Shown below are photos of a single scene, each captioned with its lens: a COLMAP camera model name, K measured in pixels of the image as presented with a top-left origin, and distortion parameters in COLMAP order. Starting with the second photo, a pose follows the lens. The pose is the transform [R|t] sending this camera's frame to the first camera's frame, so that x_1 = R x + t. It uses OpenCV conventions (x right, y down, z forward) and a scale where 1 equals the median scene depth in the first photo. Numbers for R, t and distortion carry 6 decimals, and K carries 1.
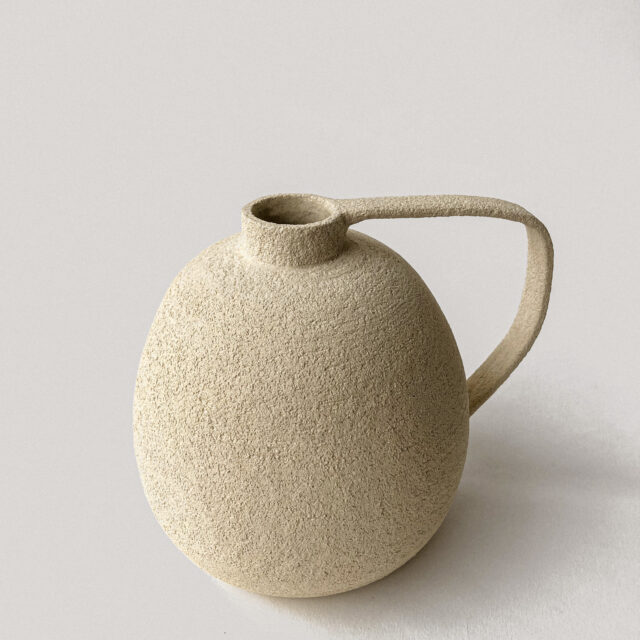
lens RADIAL K [[706.3, 0, 325.4], [0, 706.3, 321.9], [0, 0, 1]] dist [0.031698, 0.000000]
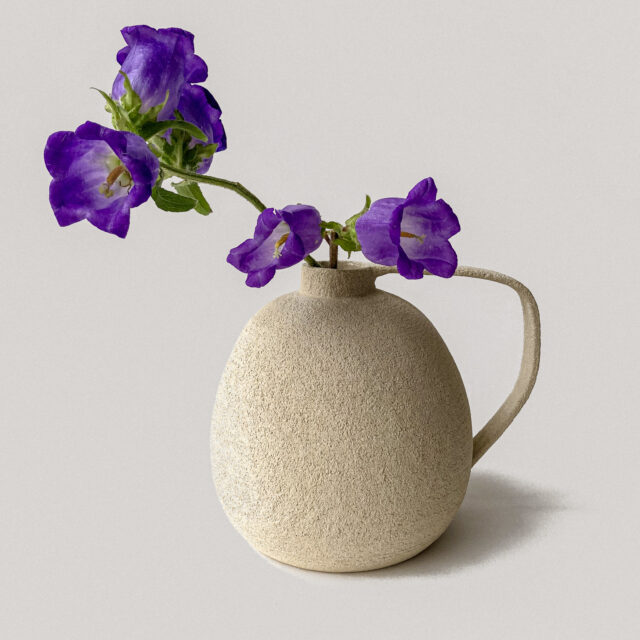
lens RADIAL K [[706.3, 0, 316.0], [0, 706.3, 317.7], [0, 0, 1]] dist [0.031698, 0.000000]
pose [[0.982602, 0.036020, -0.182196, 0.186122], [-0.090389, 0.949736, -0.299718, 0.396373], [0.162242, 0.310972, 0.936469, -0.329053]]
